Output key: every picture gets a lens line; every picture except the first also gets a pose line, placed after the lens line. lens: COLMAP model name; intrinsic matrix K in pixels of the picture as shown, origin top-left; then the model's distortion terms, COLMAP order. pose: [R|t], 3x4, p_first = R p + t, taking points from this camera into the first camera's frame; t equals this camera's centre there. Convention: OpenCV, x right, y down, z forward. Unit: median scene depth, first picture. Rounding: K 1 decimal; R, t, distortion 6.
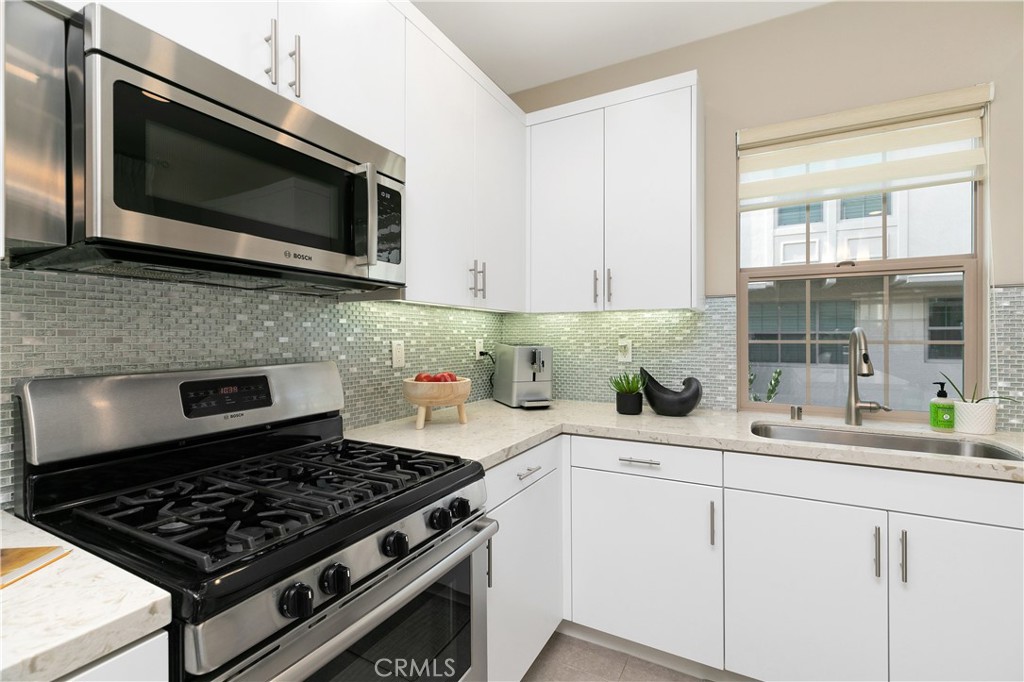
lens RADIAL K [[461.0, 0, 509.5], [0, 461.0, 337.1], [0, 0, 1]] dist [-0.000836, -0.000040]
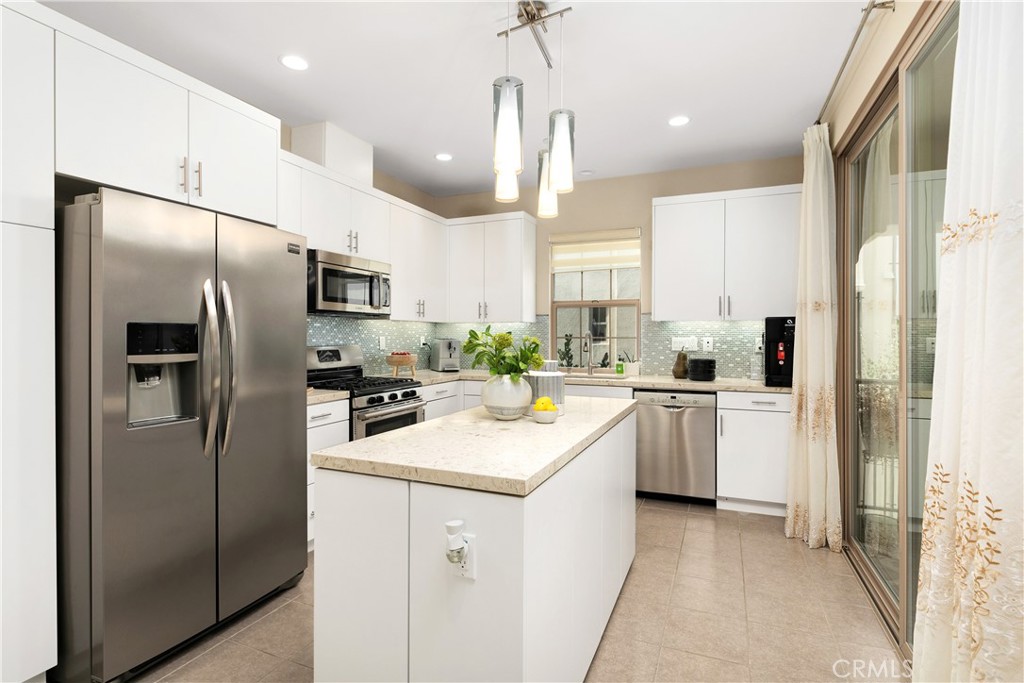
lens RADIAL K [[512.3, 0, 513.6], [0, 512.3, 339.5], [0, 0, 1]] dist [-0.001762, -0.000347]
pose [[0.995341, 0.001152, 0.096413, 0.116828], [-0.001696, 0.999983, 0.005565, 0.005633], [-0.096405, -0.005703, 0.995326, -1.254553]]
